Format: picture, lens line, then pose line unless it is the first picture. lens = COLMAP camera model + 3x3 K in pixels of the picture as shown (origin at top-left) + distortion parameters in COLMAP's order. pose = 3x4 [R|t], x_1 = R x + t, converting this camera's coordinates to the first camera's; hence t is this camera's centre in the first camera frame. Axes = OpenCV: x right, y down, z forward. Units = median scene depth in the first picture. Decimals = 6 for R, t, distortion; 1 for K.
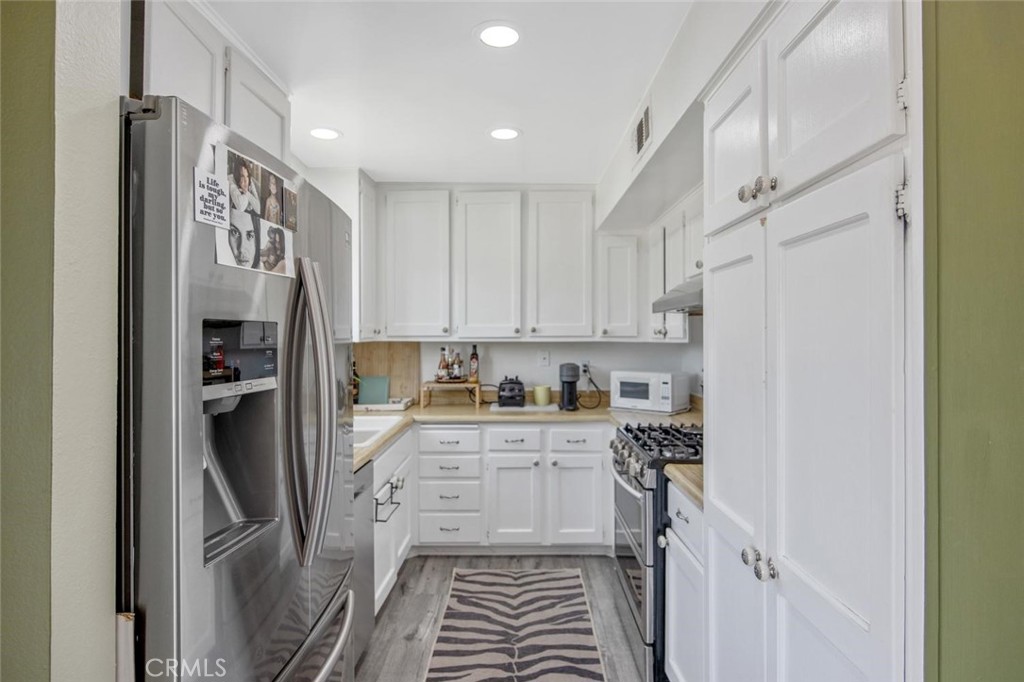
lens RADIAL K [[549.1, 0, 514.1], [0, 549.1, 334.9], [0, 0, 1]] dist [0.000887, 0.000067]
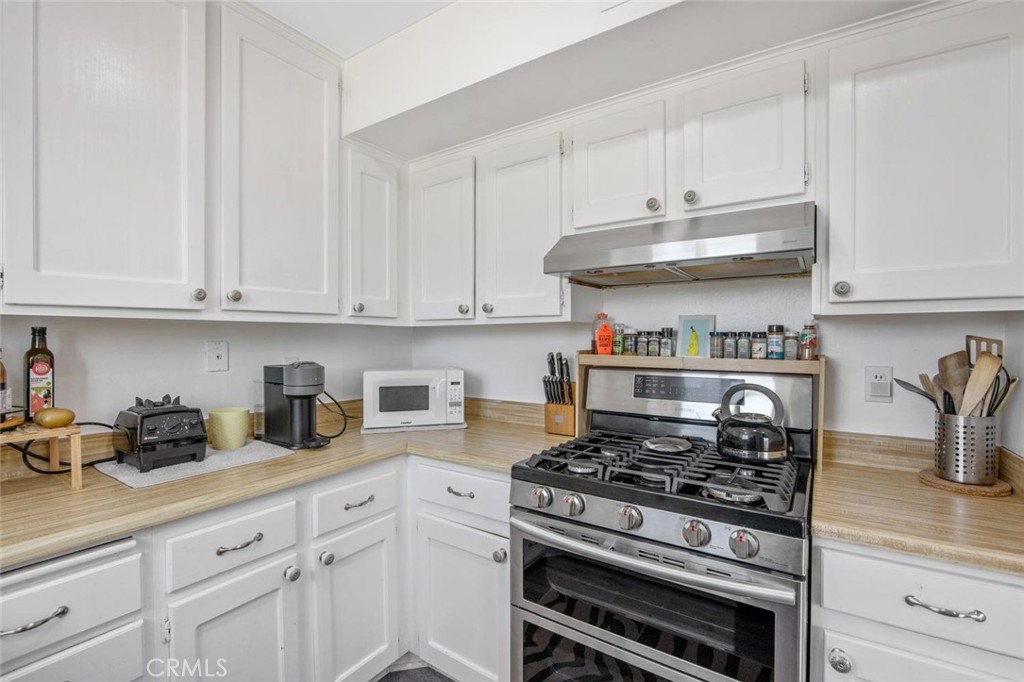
lens RADIAL K [[455.2, 0, 511.7], [0, 455.2, 343.3], [0, 0, 1]] dist [-0.012634, -0.000008]
pose [[0.551352, -0.010868, 0.834202, -0.176736], [0.000070, 0.999916, 0.012980, 0.028985], [-0.834273, -0.007099, 0.551307, 0.624107]]
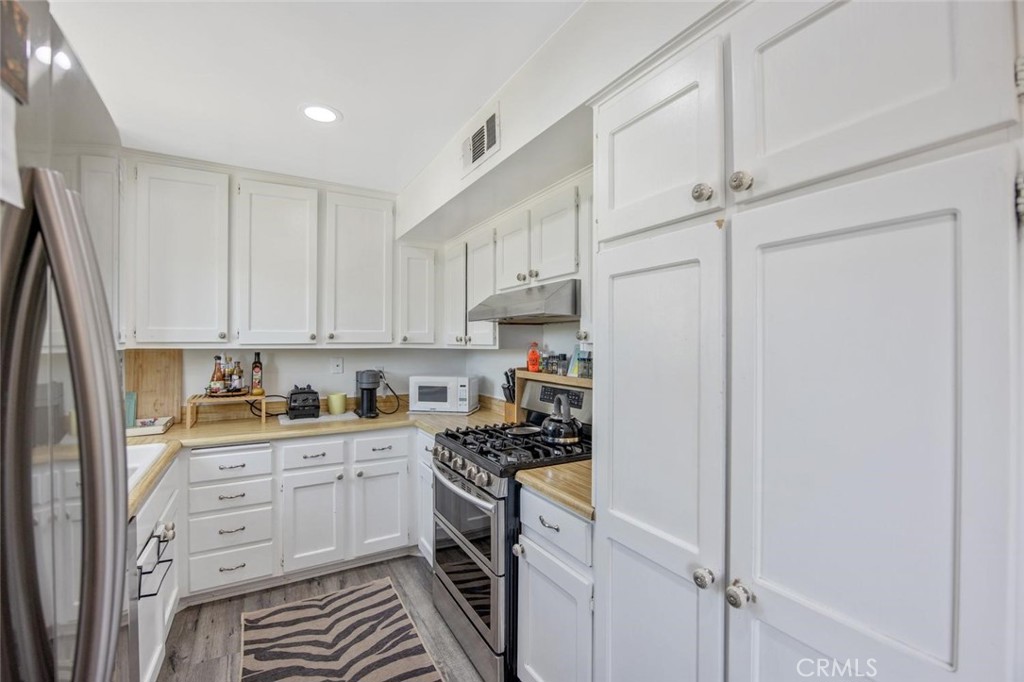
lens RADIAL K [[443.8, 0, 512.0], [0, 443.8, 341.0], [0, 0, 1]] dist [-0.015461, 0.000050]
pose [[0.864247, 0.003963, 0.503052, -0.086919], [-0.003518, 0.999992, -0.001835, -0.000681], [-0.503056, -0.000183, 0.864254, 0.188344]]
